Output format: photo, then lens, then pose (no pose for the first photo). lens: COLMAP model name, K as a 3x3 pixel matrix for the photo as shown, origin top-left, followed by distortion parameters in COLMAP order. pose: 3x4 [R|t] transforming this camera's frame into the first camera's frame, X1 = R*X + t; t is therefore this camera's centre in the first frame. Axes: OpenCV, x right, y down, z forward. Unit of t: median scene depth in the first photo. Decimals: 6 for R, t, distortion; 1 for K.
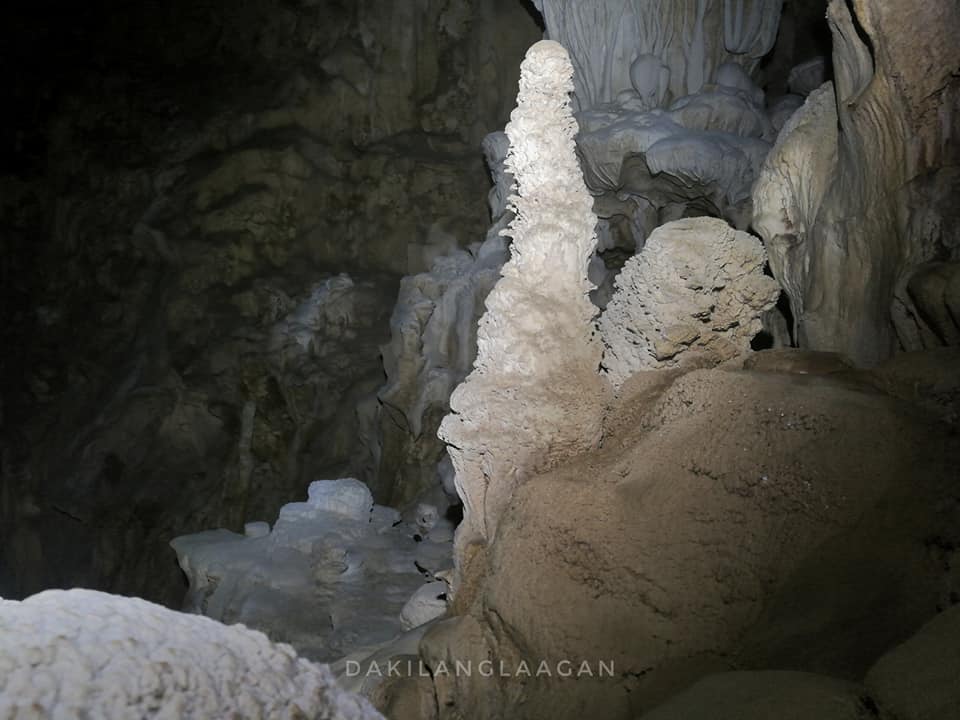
lens RADIAL K [[785.5, 0, 462.9], [0, 785.5, 359.2], [0, 0, 1]] dist [-0.005916, -0.008230]
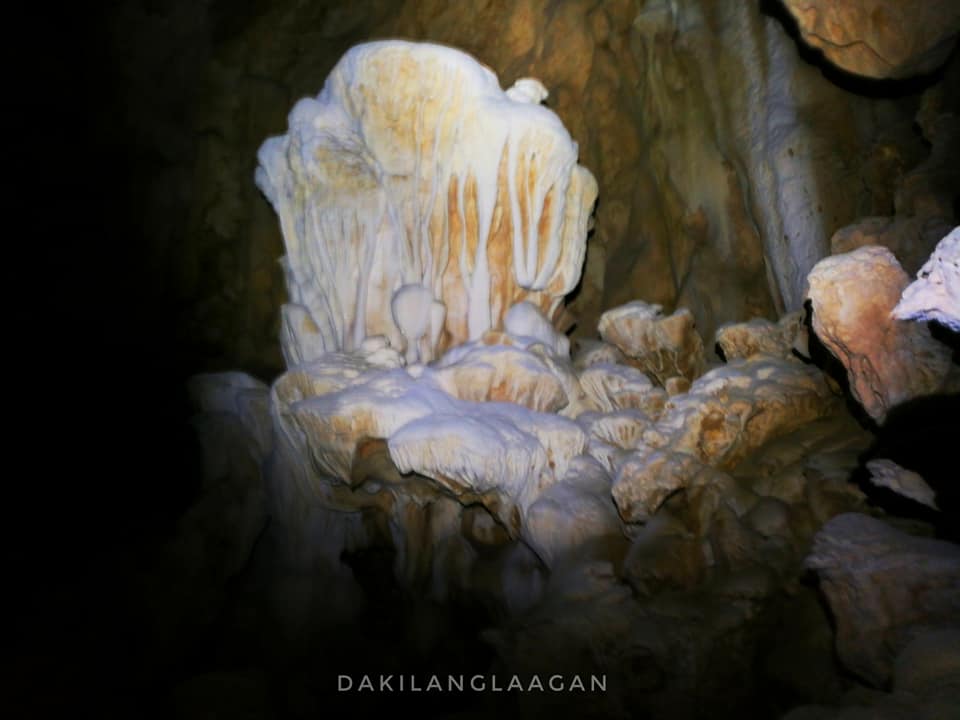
lens RADIAL K [[785.5, 0, 462.9], [0, 785.5, 359.2], [0, 0, 1]] dist [-0.005916, -0.008230]
pose [[0.977985, 0.044381, 0.203900, 0.135677], [0.004720, 0.972167, -0.234242, -0.151599], [-0.208621, 0.230048, 0.950555, 0.317845]]
